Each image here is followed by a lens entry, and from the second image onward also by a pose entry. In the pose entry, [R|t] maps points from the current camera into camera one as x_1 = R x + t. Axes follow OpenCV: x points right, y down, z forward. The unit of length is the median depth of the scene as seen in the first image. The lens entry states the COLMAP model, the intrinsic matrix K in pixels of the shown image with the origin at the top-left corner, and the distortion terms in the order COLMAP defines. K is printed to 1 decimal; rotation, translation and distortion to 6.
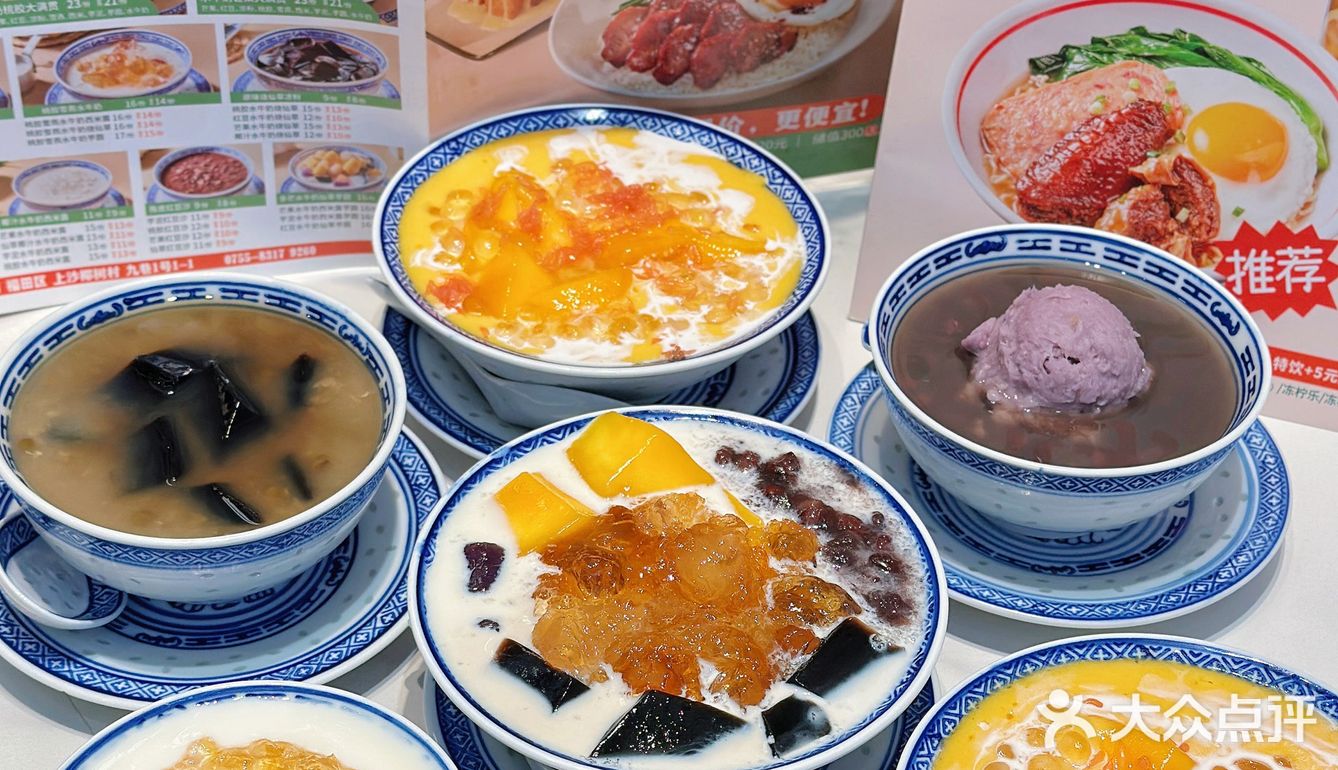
lens RADIAL K [[2622.4, 0, 669.0], [0, 2622.4, 385.0], [0, 0, 1]] dist [0.132189, 0.106269]
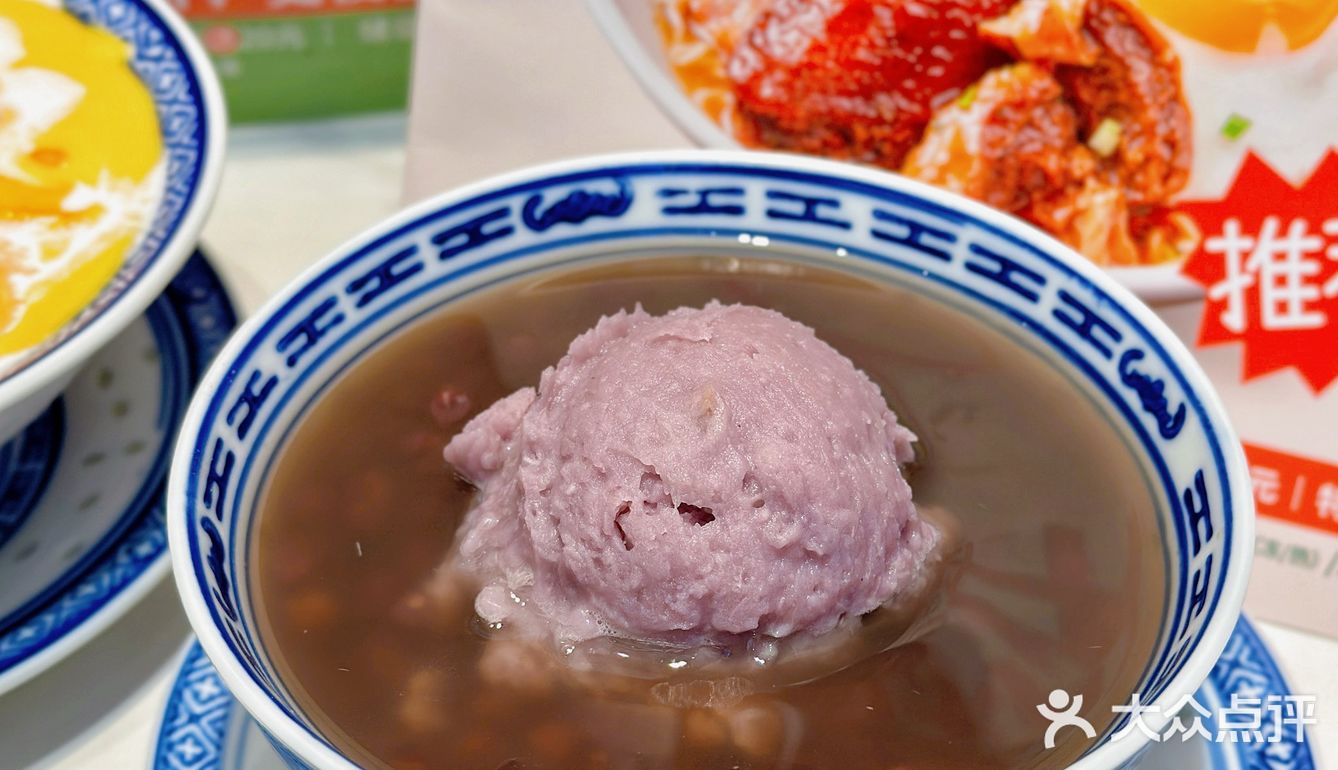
lens RADIAL K [[2563.8, 0, 670.1], [0, 2563.8, 618.1], [0, 0, 1]] dist [0.095326, 0.006061]
pose [[0.996974, 0.016455, -0.075976, 0.173752], [-0.009913, 0.996273, 0.085689, -0.024741], [0.077103, -0.084677, 0.993421, 0.636074]]
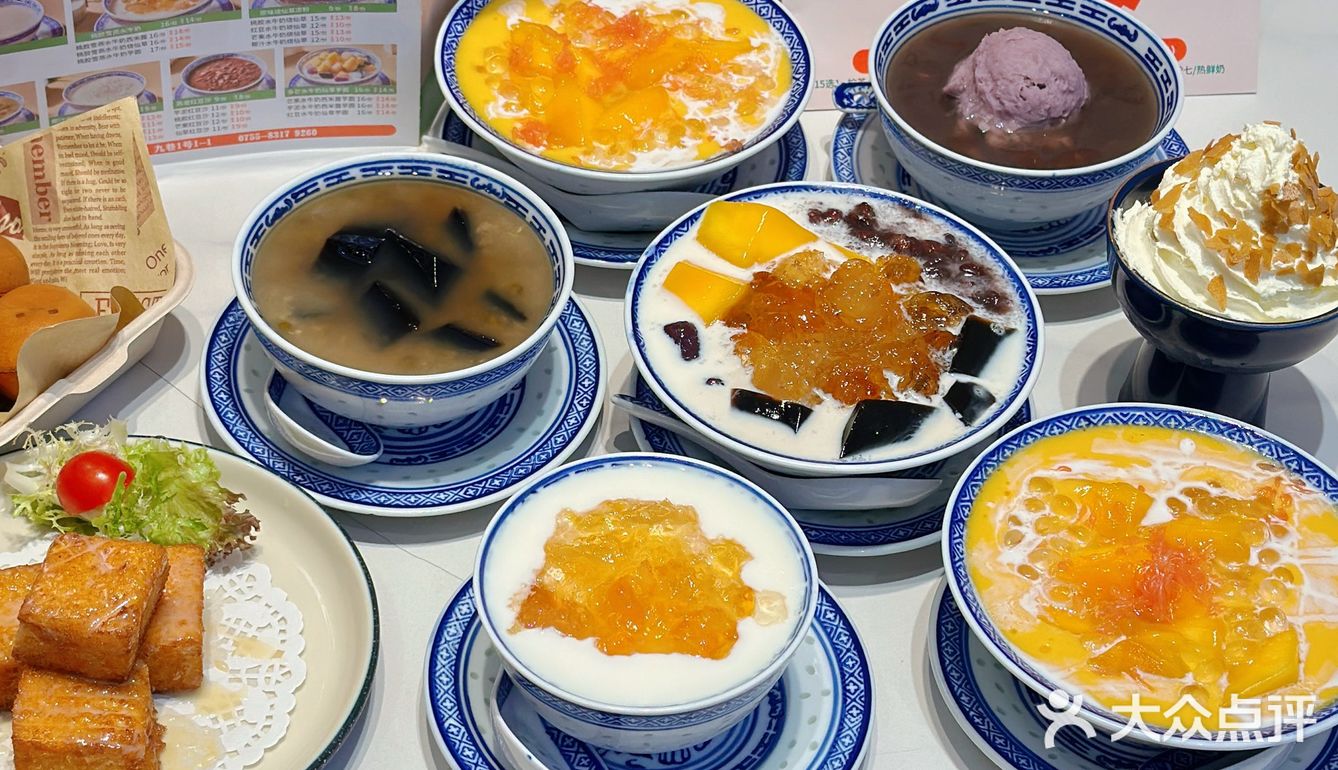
lens RADIAL K [[2897.7, 0, 637.3], [0, 2897.7, 383.6], [0, 0, 1]] dist [0.060678, 0.281839]
pose [[0.947855, -0.222234, 0.228435, -0.375784], [0.201522, 0.973218, 0.110618, -0.062678], [-0.246900, -0.058815, 0.967254, -0.309994]]
